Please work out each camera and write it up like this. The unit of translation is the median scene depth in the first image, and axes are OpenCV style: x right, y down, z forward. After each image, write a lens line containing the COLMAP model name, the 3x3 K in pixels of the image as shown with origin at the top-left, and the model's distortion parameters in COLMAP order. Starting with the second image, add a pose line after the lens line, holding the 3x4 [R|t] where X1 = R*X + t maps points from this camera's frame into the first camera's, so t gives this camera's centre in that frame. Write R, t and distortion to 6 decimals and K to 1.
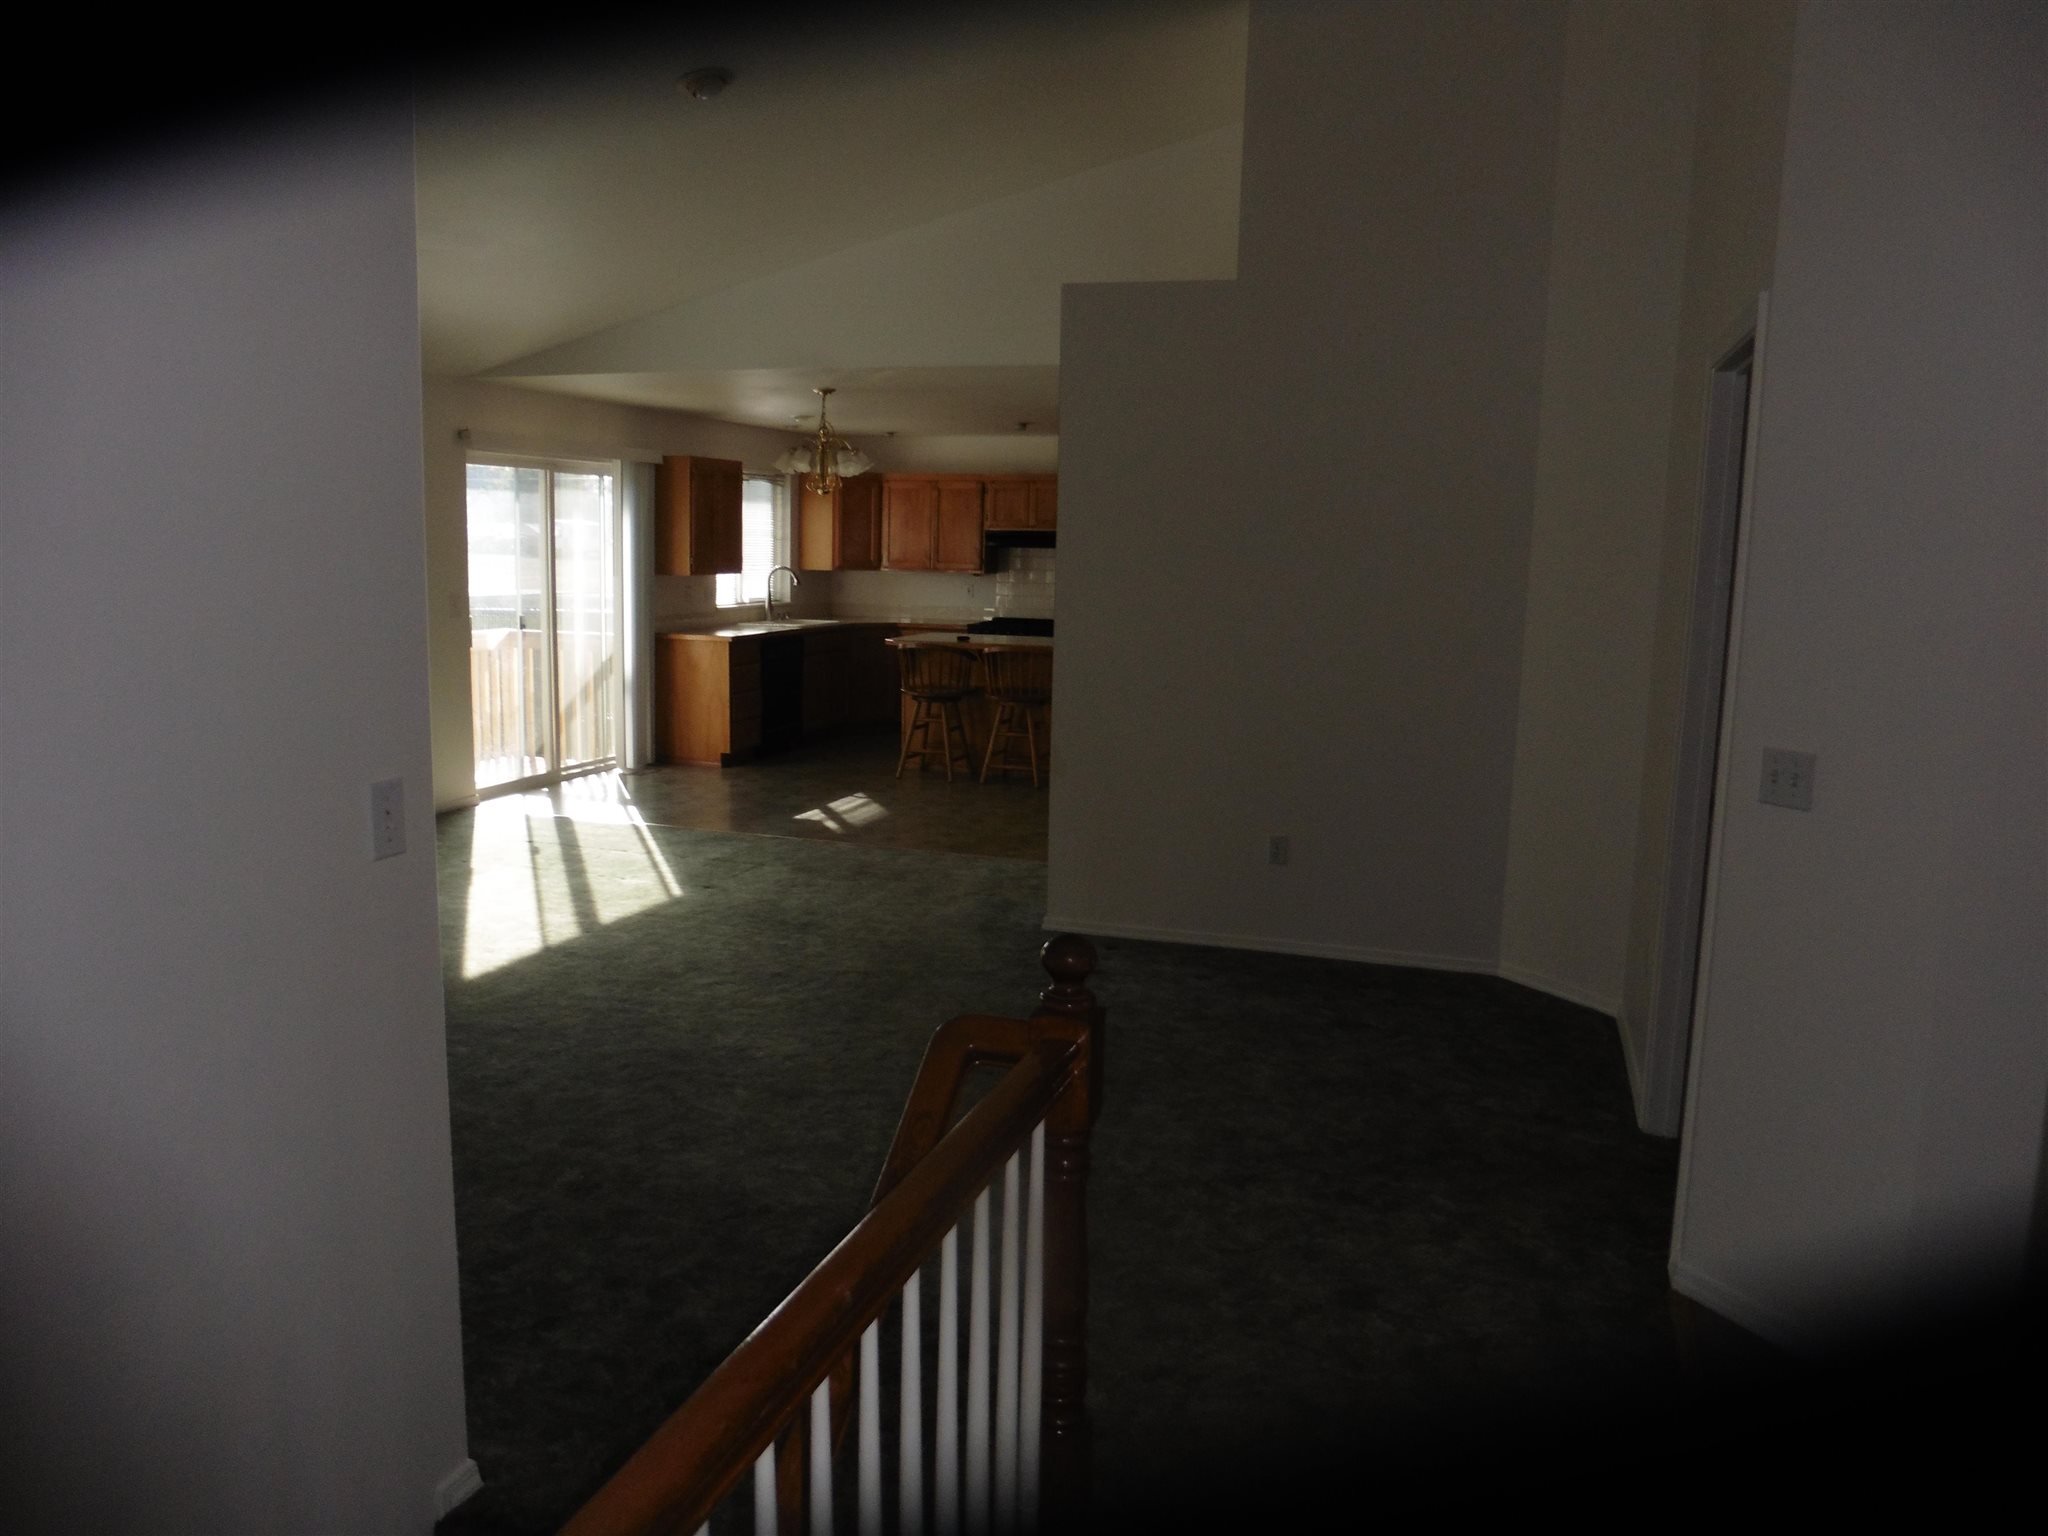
lens RADIAL K [[1502.4, 0, 995.0], [0, 1502.4, 764.9], [0, 0, 1]] dist [-0.044457, 0.005621]
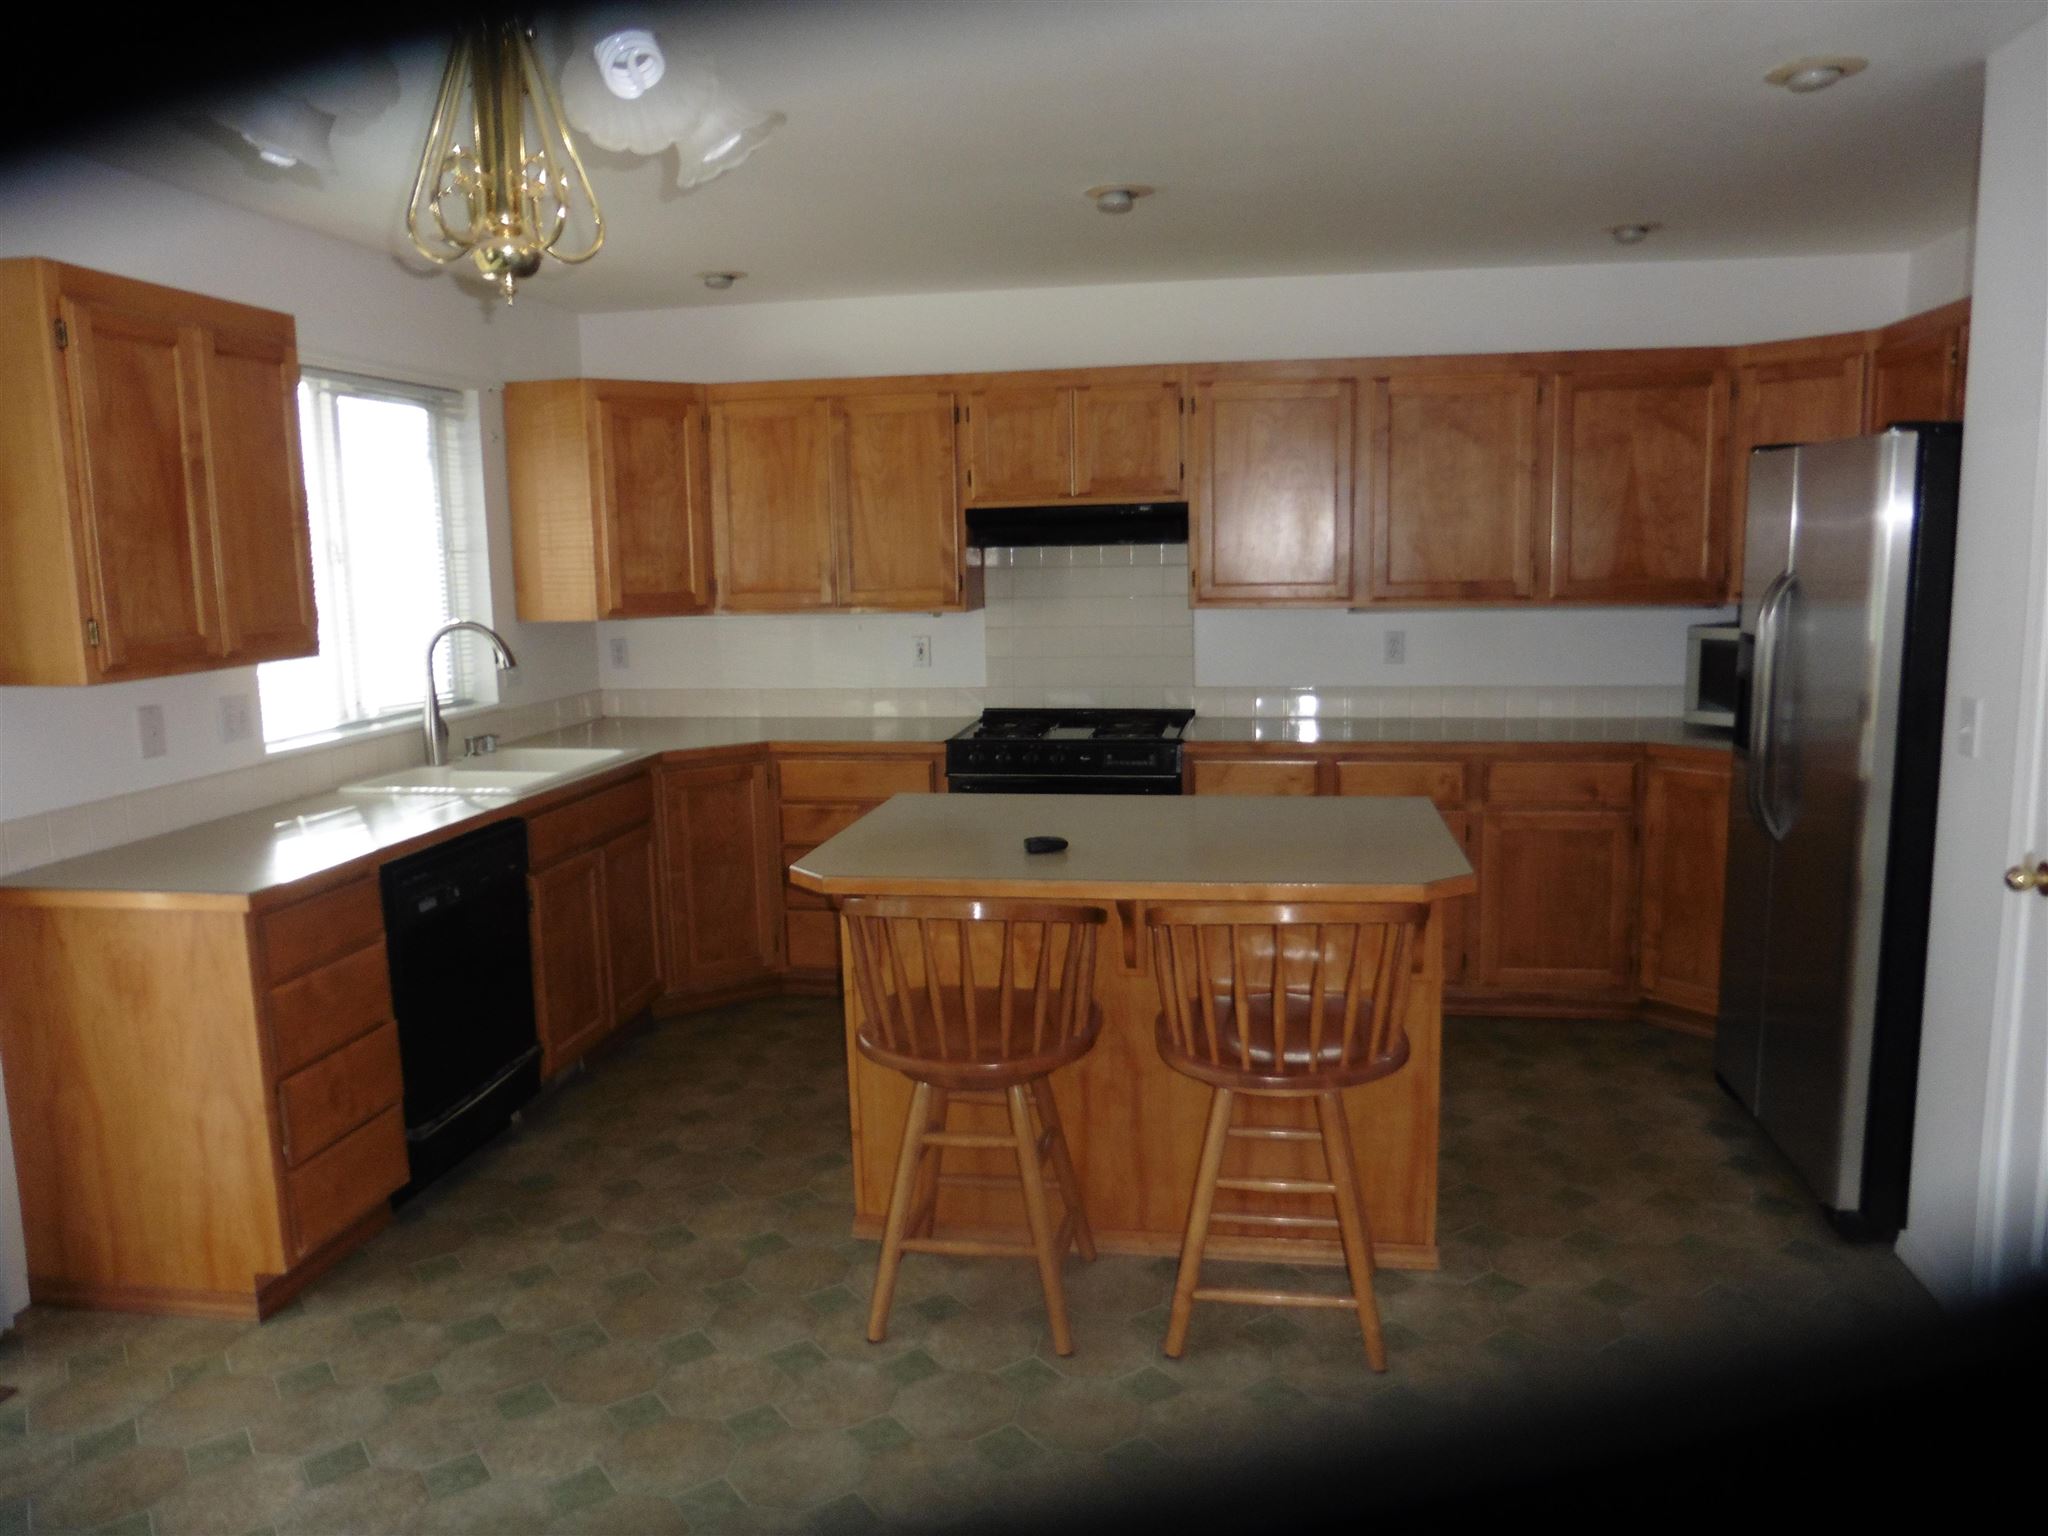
lens RADIAL K [[1502.4, 0, 995.0], [0, 1502.4, 764.9], [0, 0, 1]] dist [-0.044457, 0.005621]
pose [[0.989187, -0.059373, 0.134108, -0.058287], [0.057398, 0.998179, 0.018550, -0.092728], [-0.134965, -0.010652, 0.990793, 0.584292]]
